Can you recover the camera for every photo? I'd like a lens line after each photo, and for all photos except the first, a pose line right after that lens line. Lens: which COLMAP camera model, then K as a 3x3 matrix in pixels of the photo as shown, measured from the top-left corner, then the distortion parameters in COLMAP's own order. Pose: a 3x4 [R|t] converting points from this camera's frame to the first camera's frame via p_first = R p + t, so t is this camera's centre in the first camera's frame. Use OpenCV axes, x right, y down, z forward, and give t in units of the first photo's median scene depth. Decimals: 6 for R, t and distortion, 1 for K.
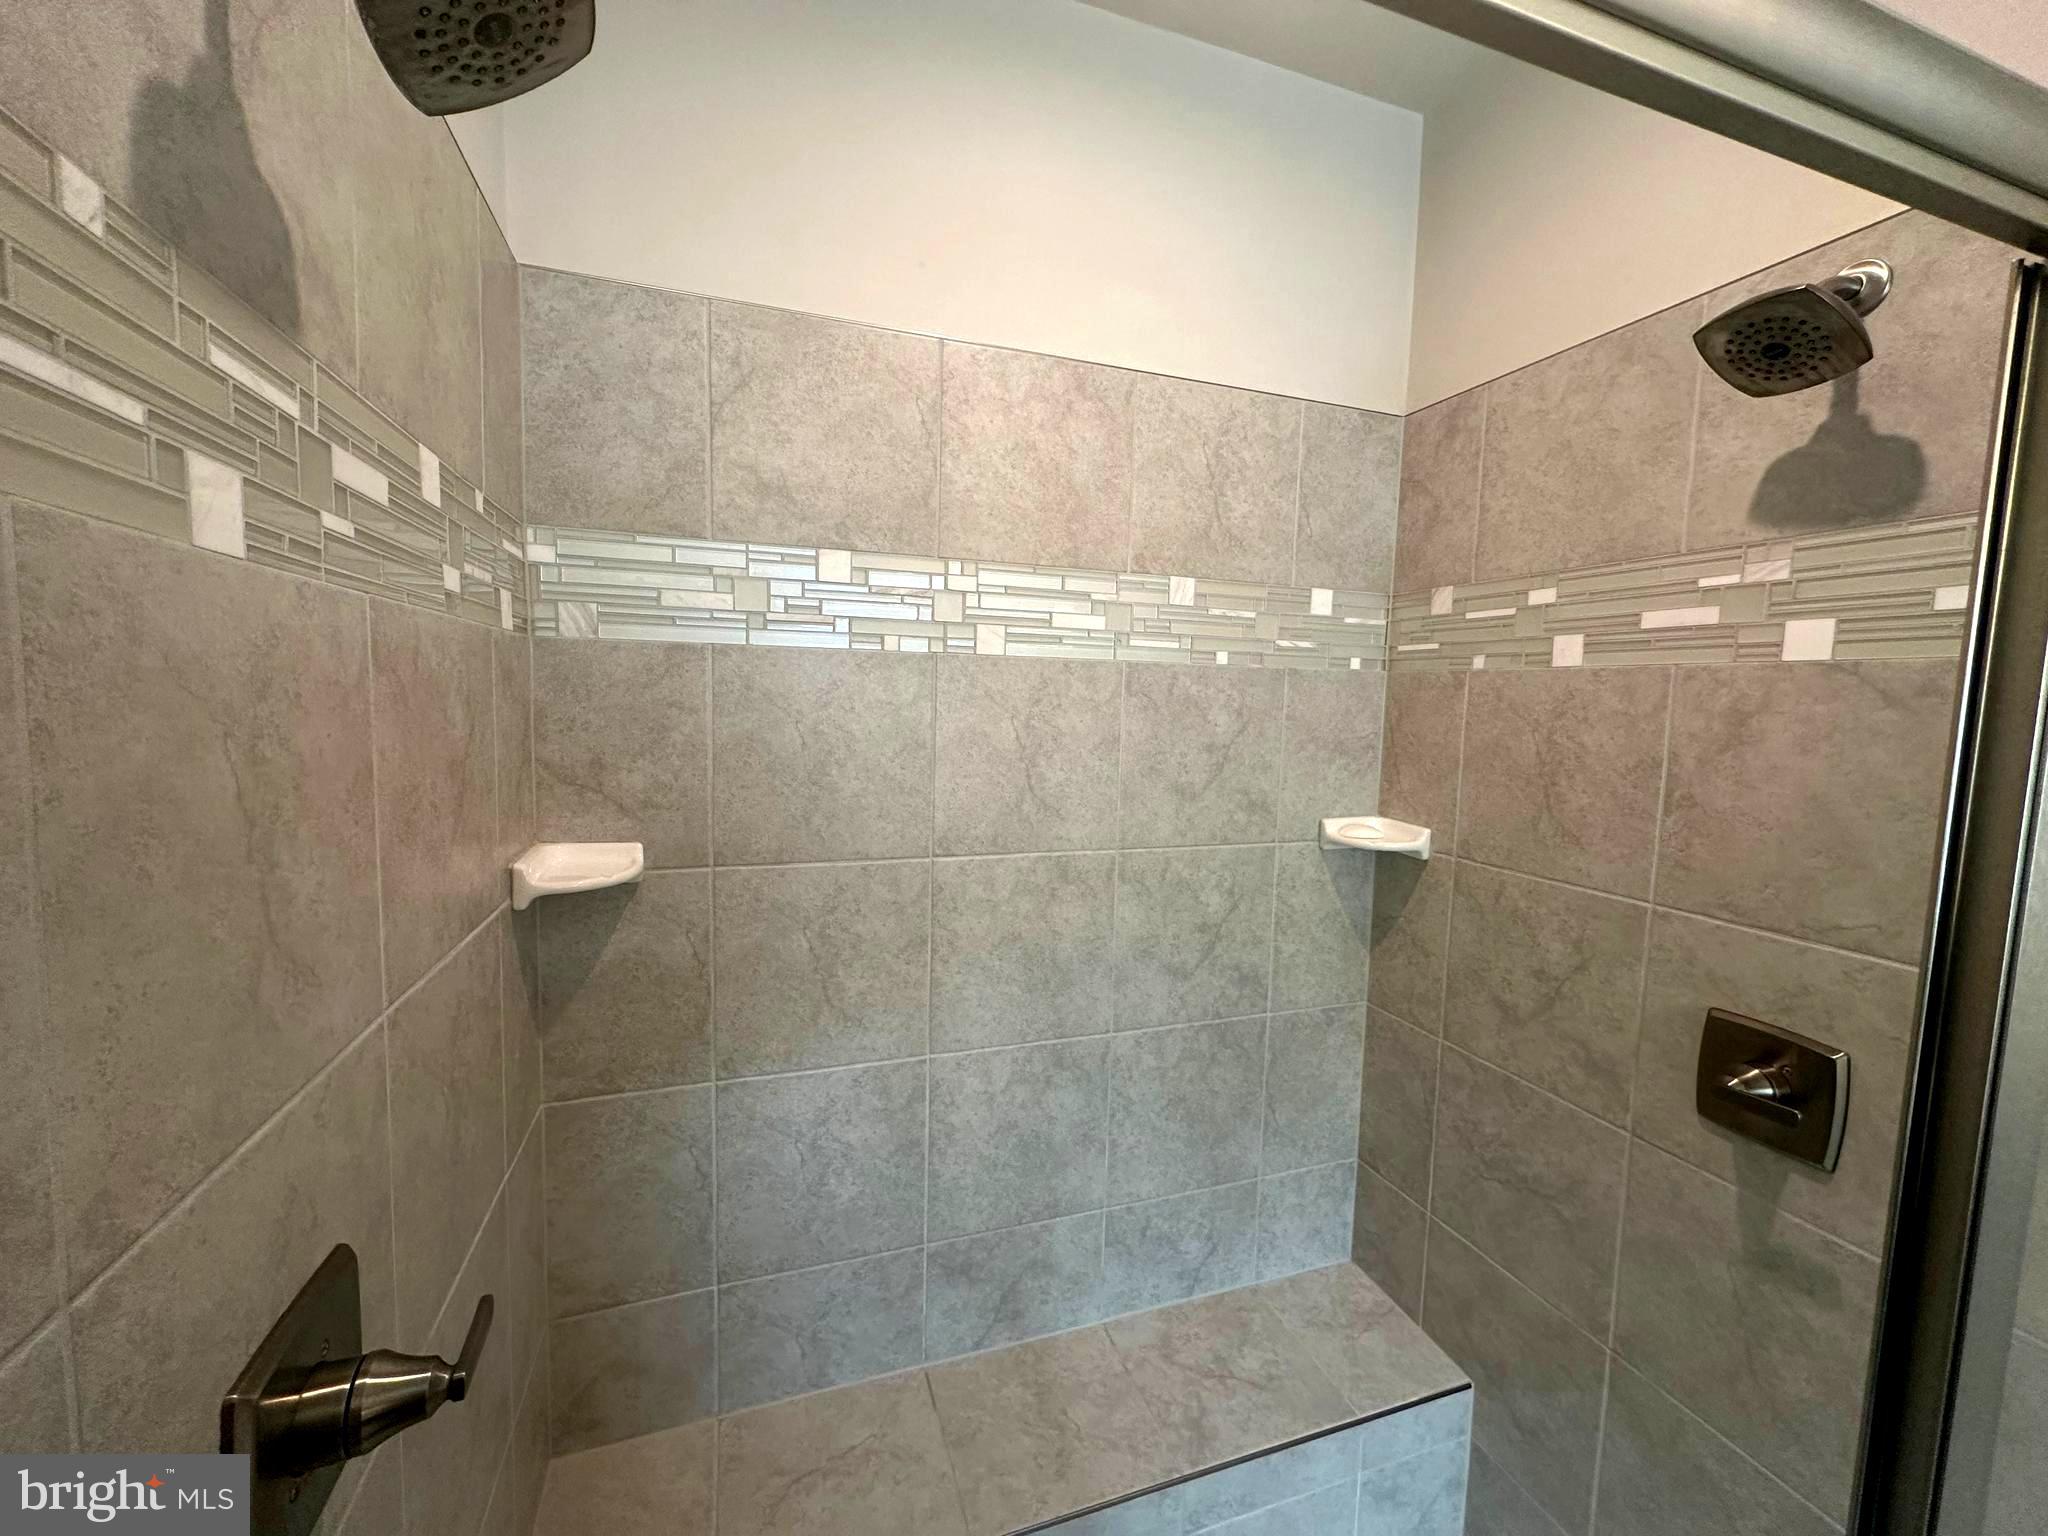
lens RADIAL K [[824.9, 0, 1030.8], [0, 824.9, 770.6], [0, 0, 1]] dist [-0.004779, 0.000436]
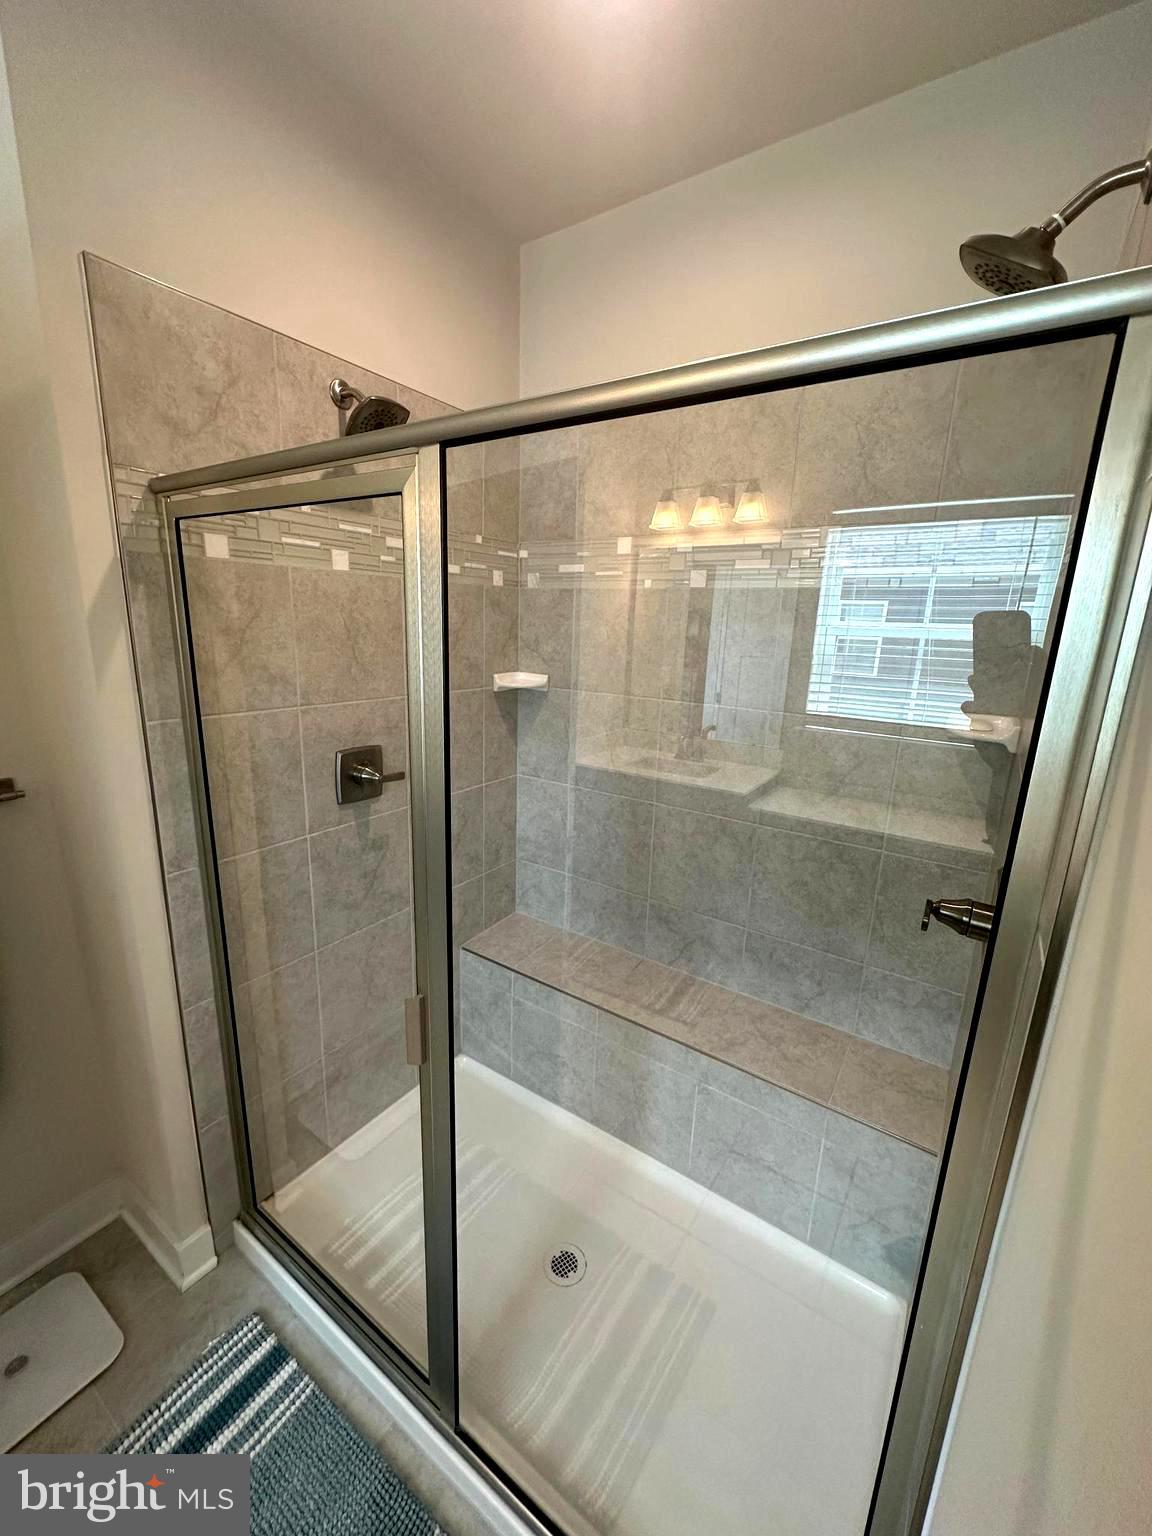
lens RADIAL K [[618.7, 0, 578.5], [0, 618.7, 771.4], [0, 0, 1]] dist [-0.004779, 0.000436]
pose [[0.592255, 0.185176, -0.784183, 0.918676], [-0.089350, 0.982325, 0.164483, 0.051902], [0.800781, -0.027349, 0.598332, -0.010892]]
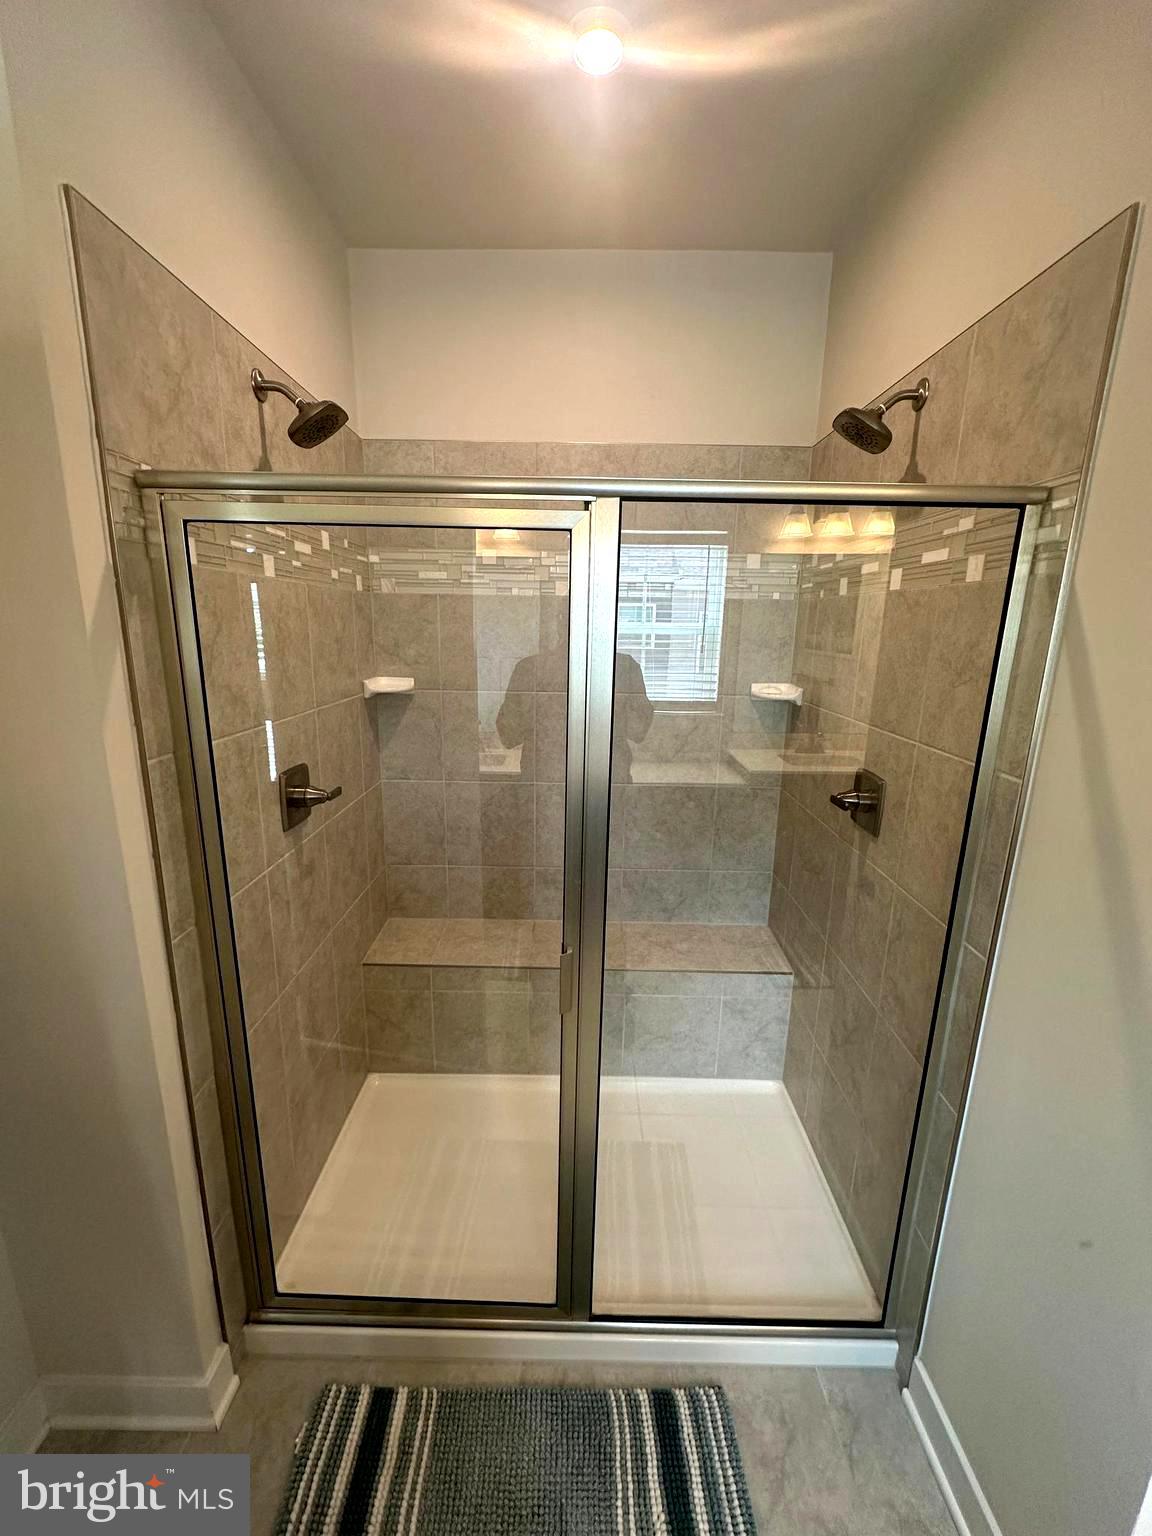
lens RADIAL K [[618.7, 0, 578.2], [0, 618.7, 772.3], [0, 0, 1]] dist [-0.004779, 0.000436]
pose [[0.941599, 0.069999, -0.329382, 0.546583], [-0.023848, 0.989562, 0.142124, 0.081500], [0.335892, -0.125969, 0.933439, -0.525830]]
